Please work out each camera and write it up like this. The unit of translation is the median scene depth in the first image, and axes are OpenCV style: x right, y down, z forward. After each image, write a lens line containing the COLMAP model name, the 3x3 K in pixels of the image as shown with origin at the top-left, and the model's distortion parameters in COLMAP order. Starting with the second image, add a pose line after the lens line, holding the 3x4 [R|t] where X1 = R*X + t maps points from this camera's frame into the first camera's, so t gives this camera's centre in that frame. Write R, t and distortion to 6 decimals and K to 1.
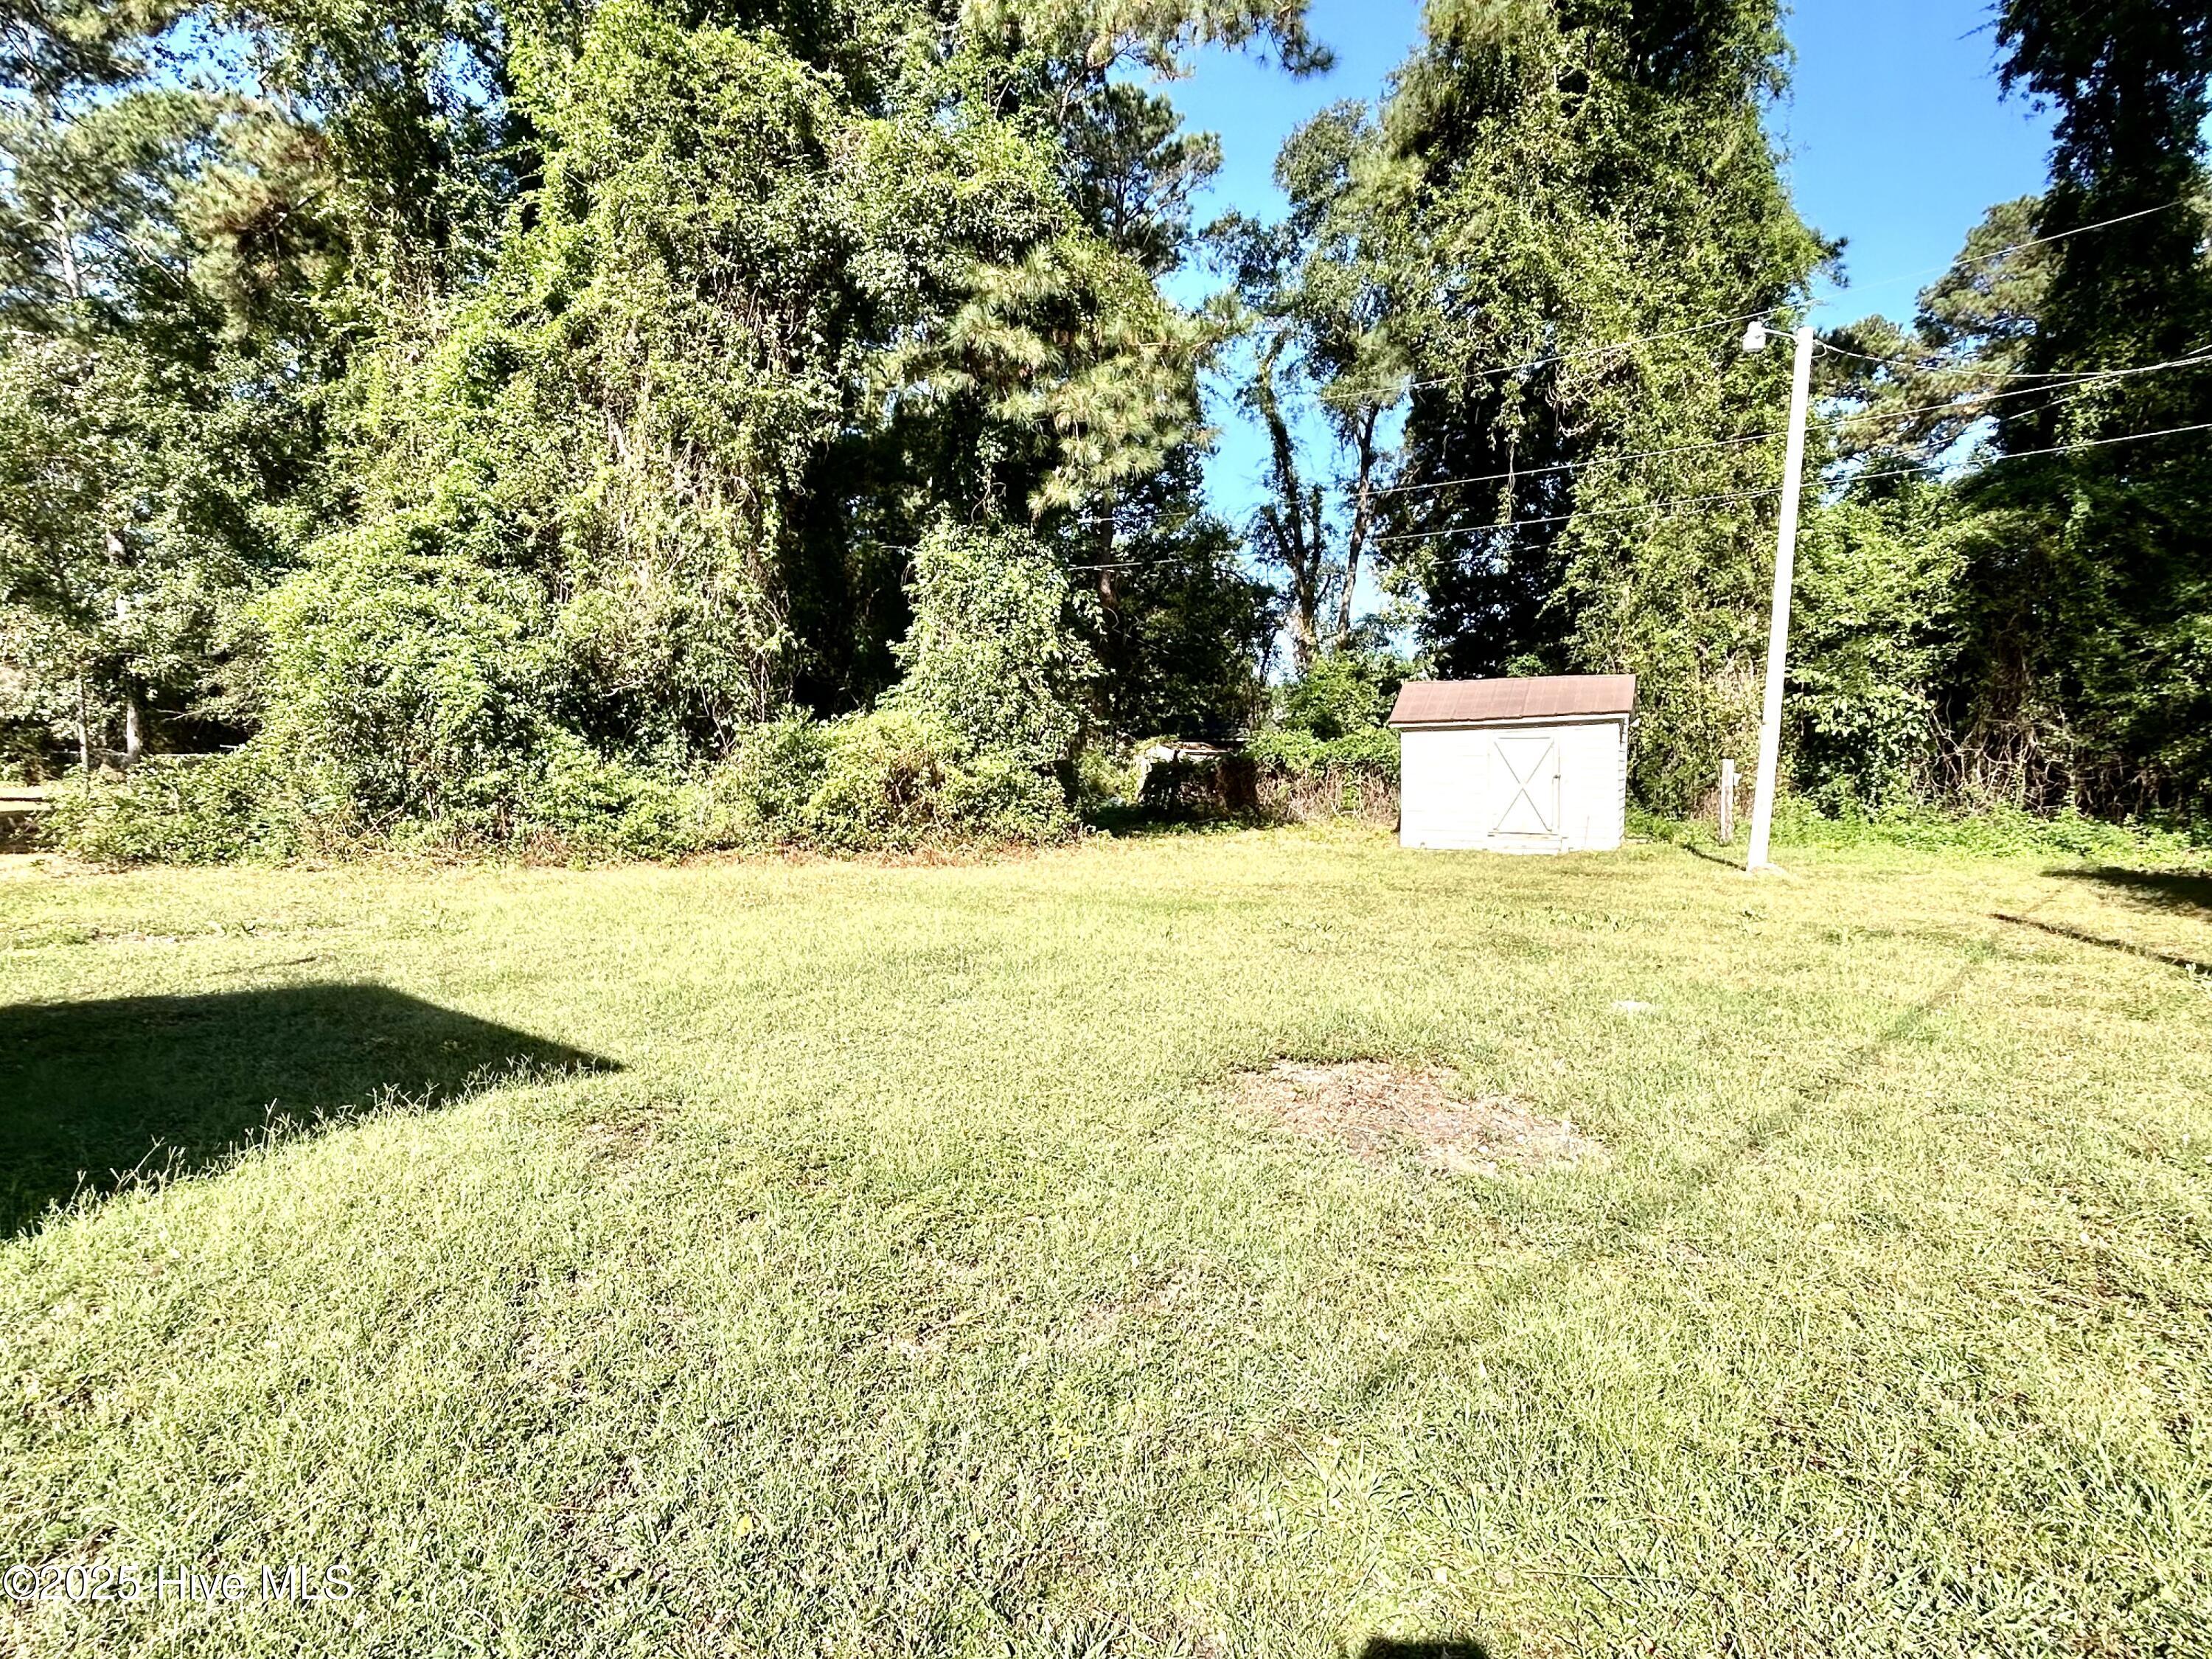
lens RADIAL K [[1259.5, 0, 1110.9], [0, 1259.5, 818.2], [0, 0, 1]] dist [-0.009317, 0.016126]
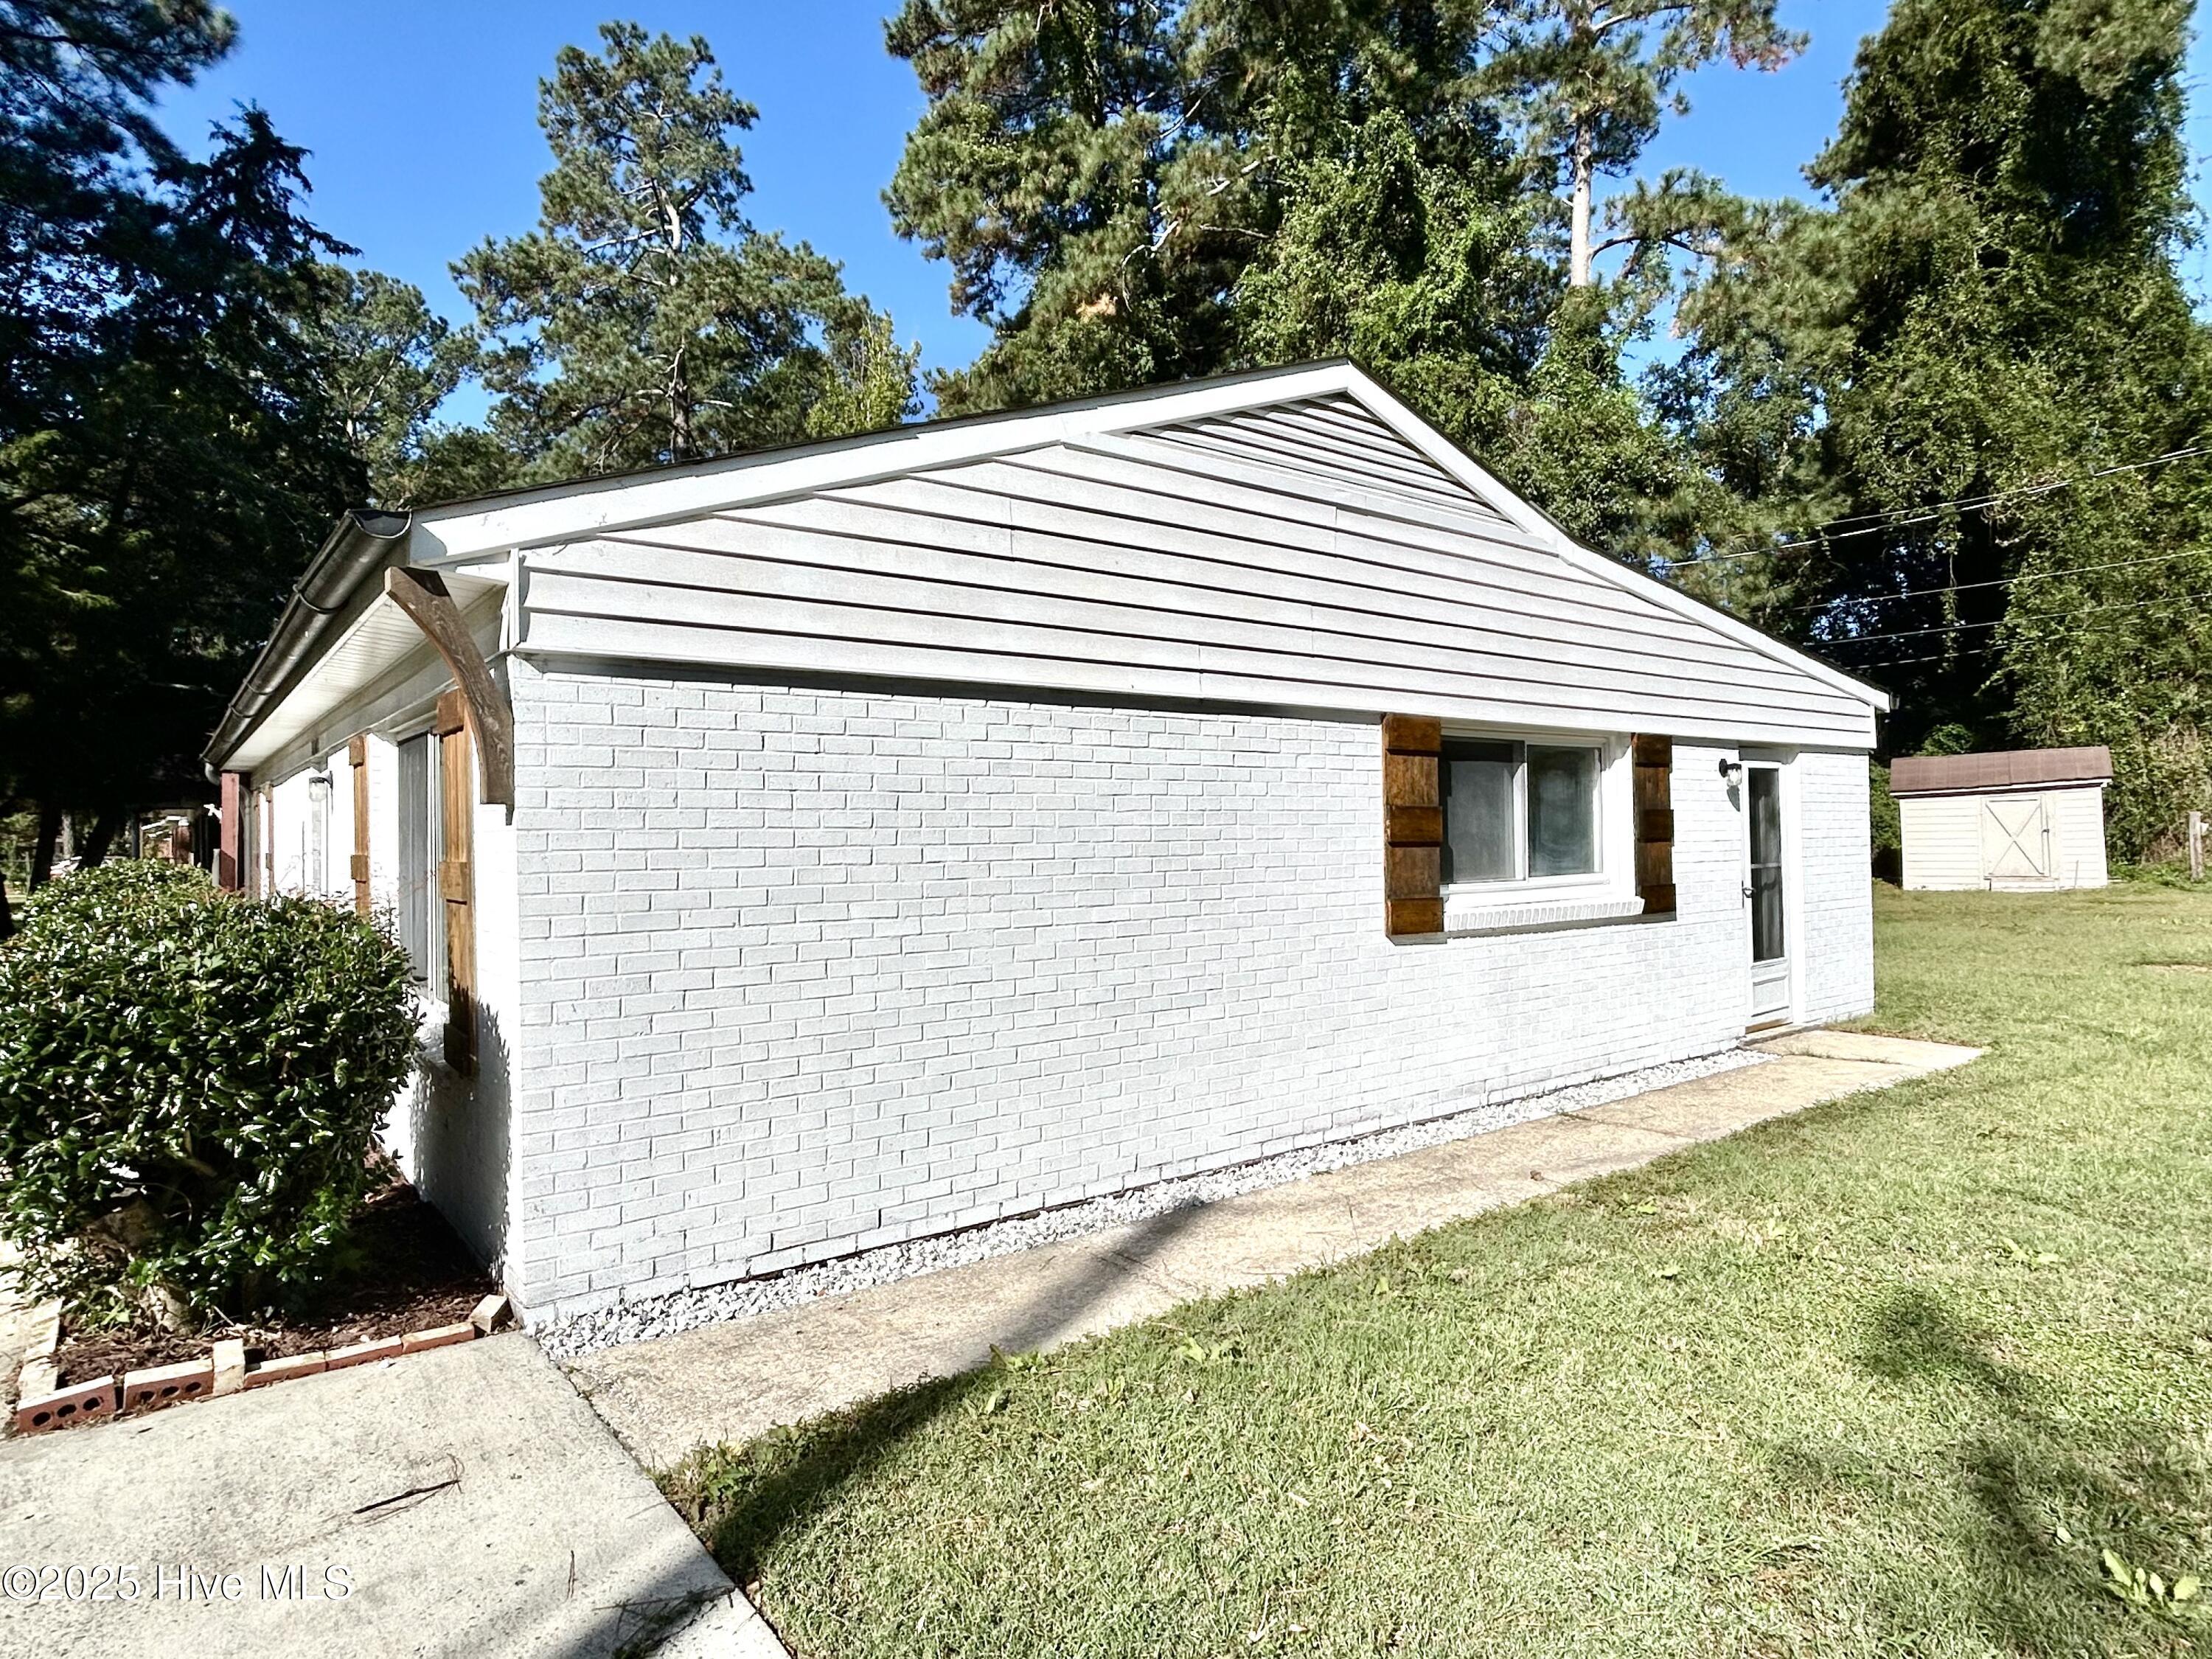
lens RADIAL K [[1259.5, 0, 1108.0], [0, 1259.5, 825.1], [0, 0, 1]] dist [-0.009317, 0.016126]
pose [[0.984441, -0.035022, -0.172188, -0.280374], [0.027654, 0.998604, -0.045006, -0.007984], [0.173524, 0.039544, 0.984035, -0.319168]]
